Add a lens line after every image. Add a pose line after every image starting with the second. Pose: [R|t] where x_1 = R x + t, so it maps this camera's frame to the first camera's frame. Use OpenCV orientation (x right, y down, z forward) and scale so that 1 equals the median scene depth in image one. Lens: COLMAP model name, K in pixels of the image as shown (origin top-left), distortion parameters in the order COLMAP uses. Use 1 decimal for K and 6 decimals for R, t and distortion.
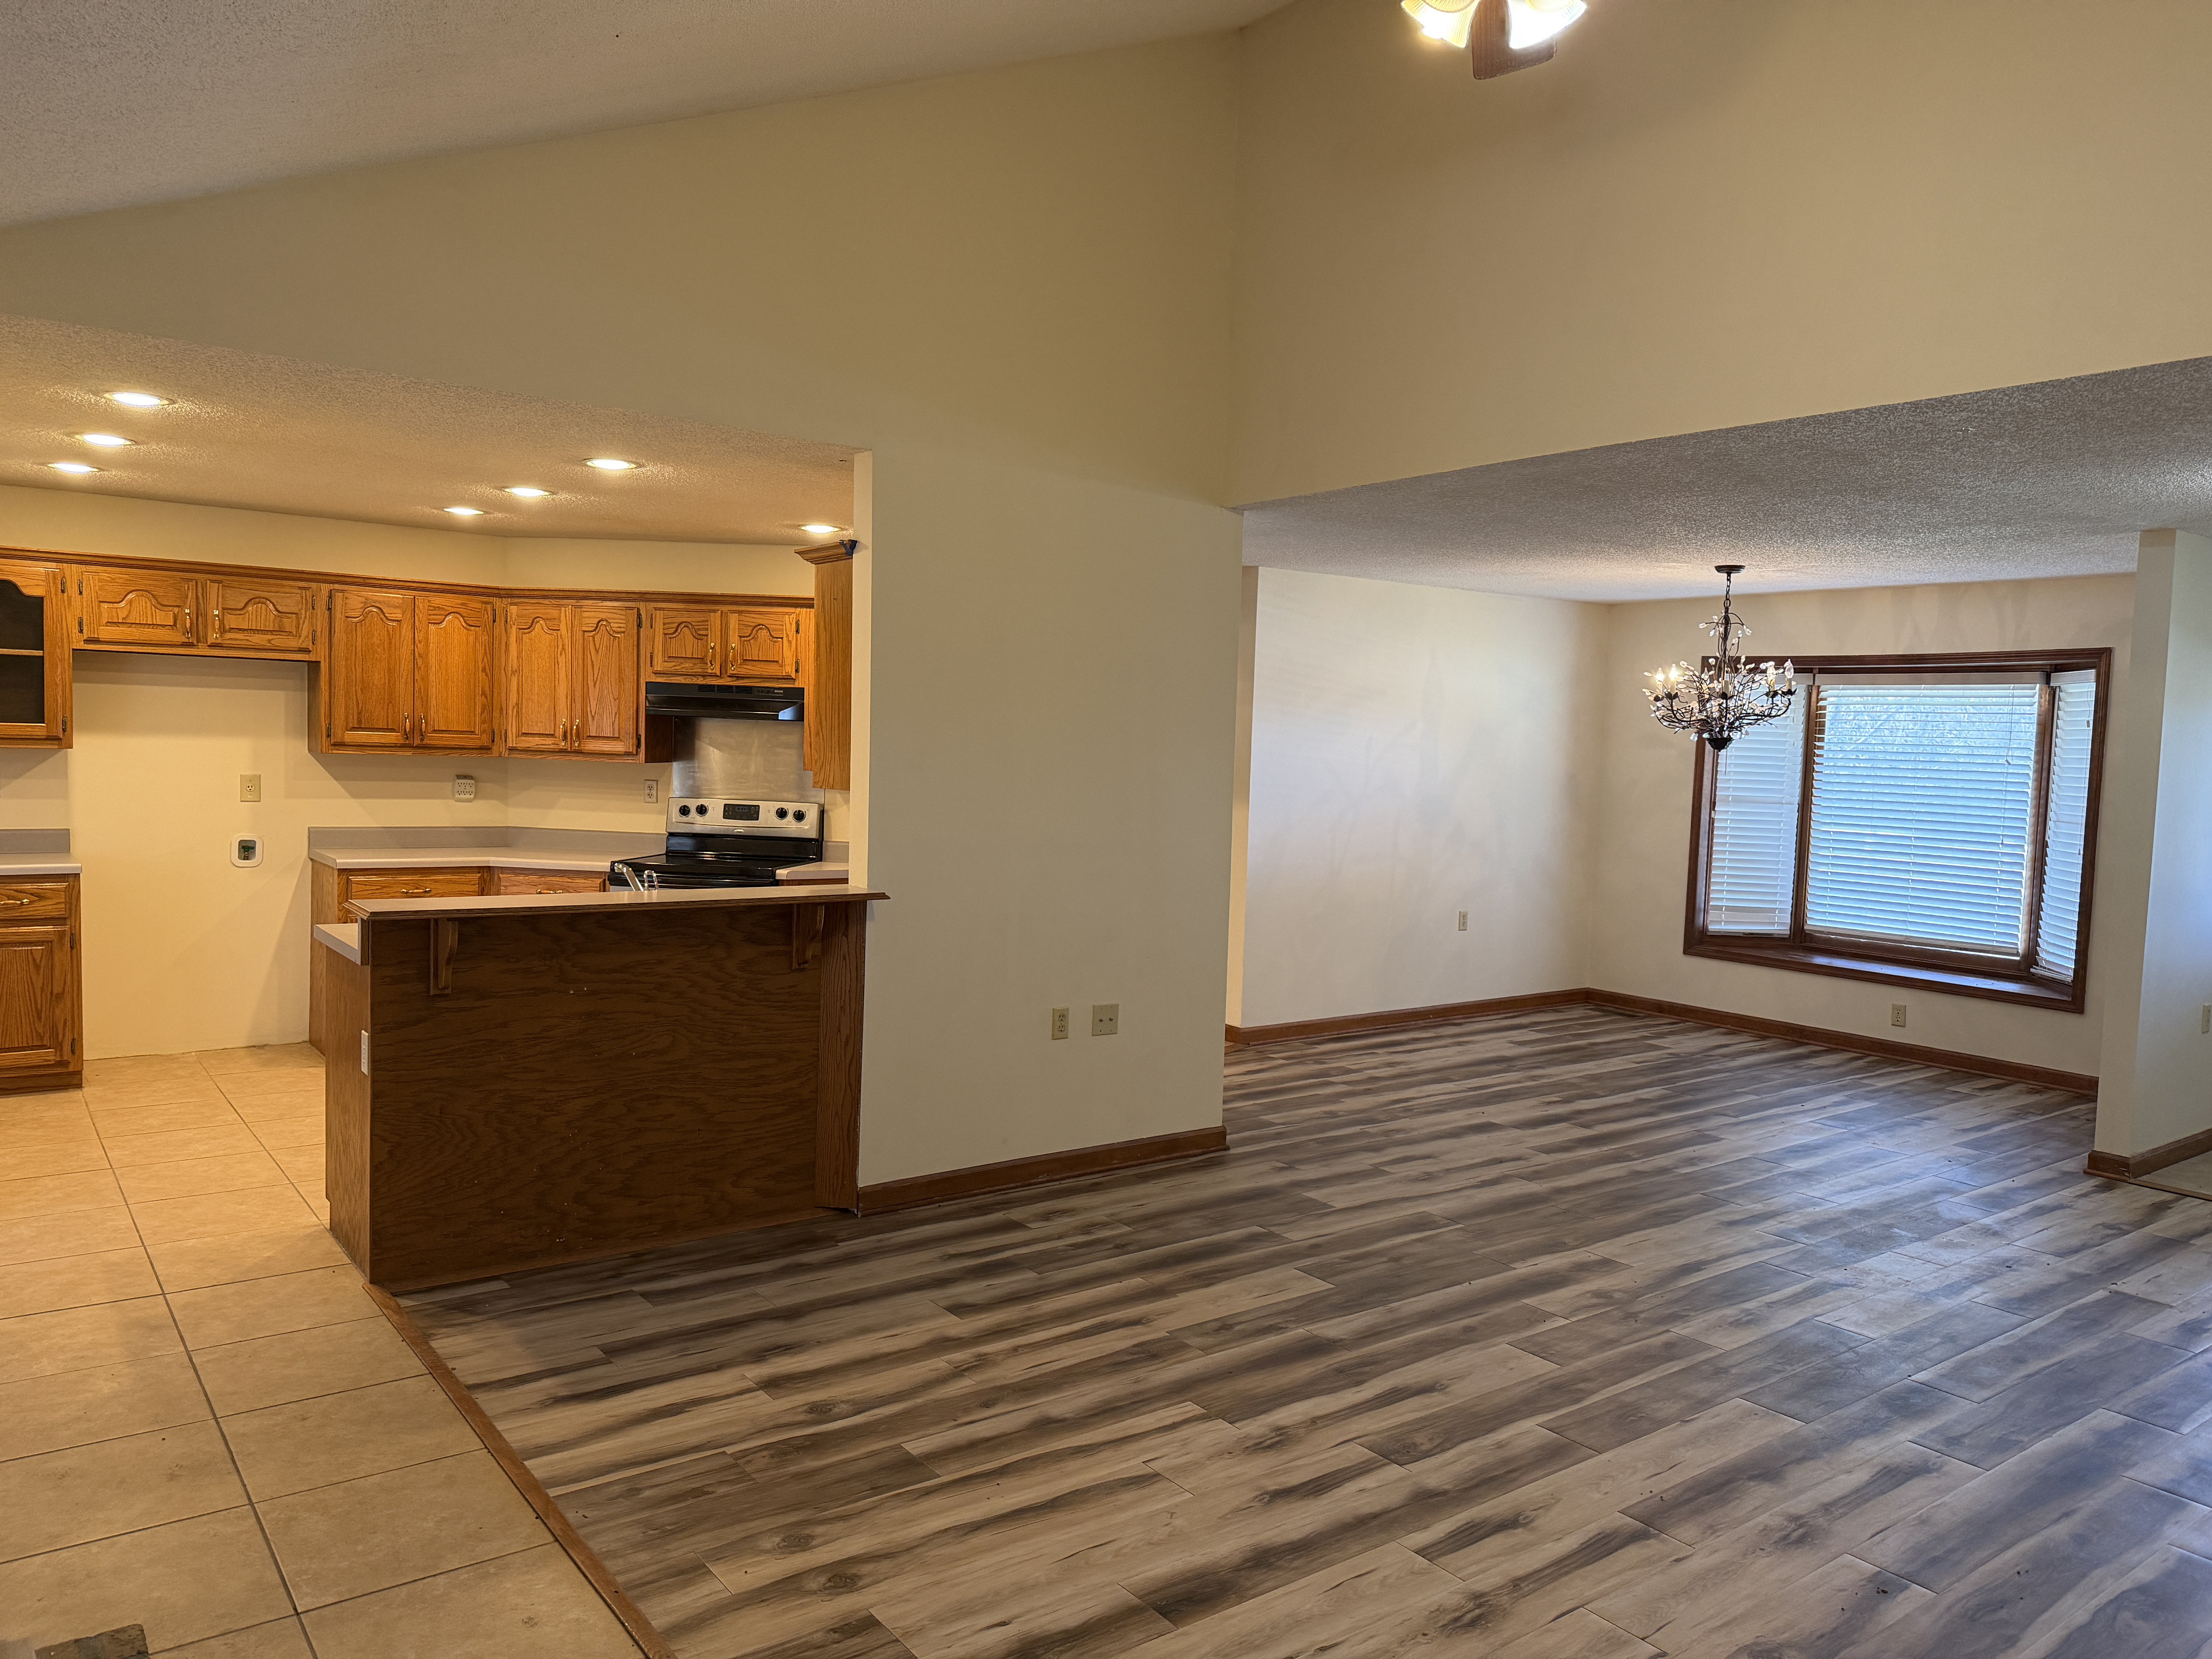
lens RADIAL K [[1561.6, 0, 1106.0], [0, 1561.6, 829.5], [0, 0, 1]] dist [0.084325, -0.115571]
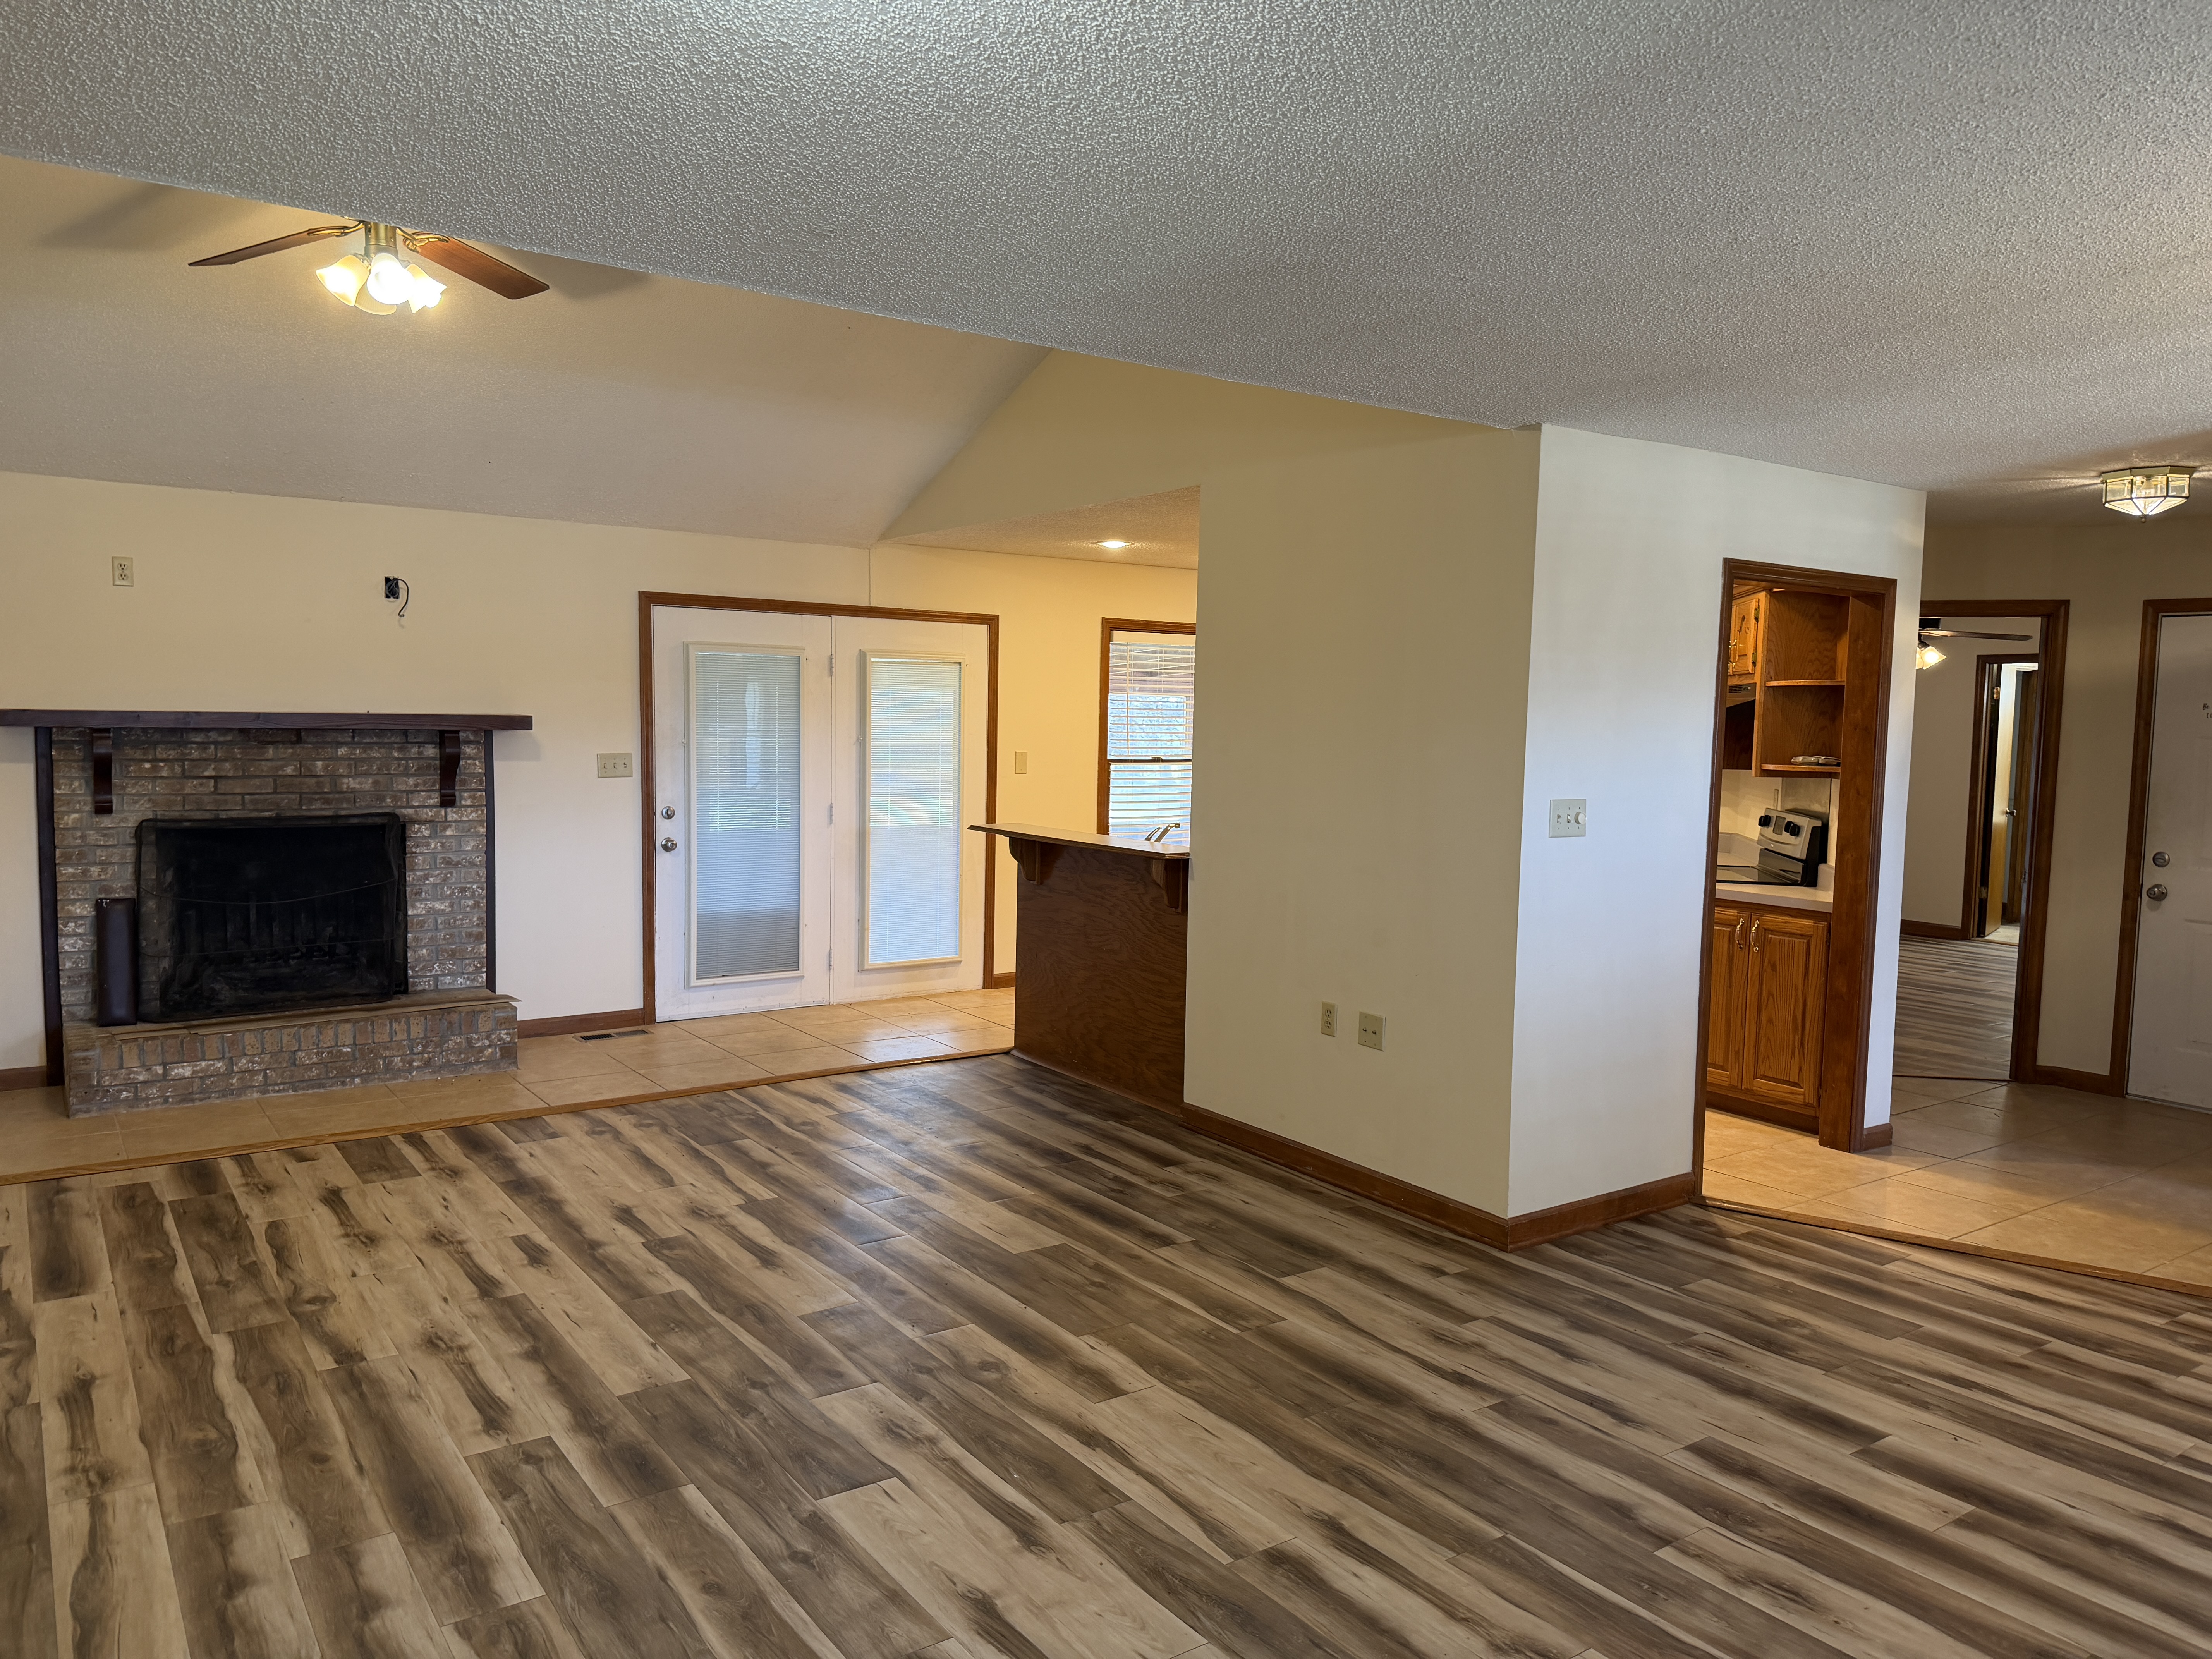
lens RADIAL K [[1543.5, 0, 1106.0], [0, 1543.5, 829.5], [0, 0, 1]] dist [0.124021, -0.252893]
pose [[-0.031056, 0.042190, -0.998627, 1.091228], [-0.088563, 0.995063, 0.044794, -0.027735], [0.995586, 0.089833, -0.027166, 1.030420]]
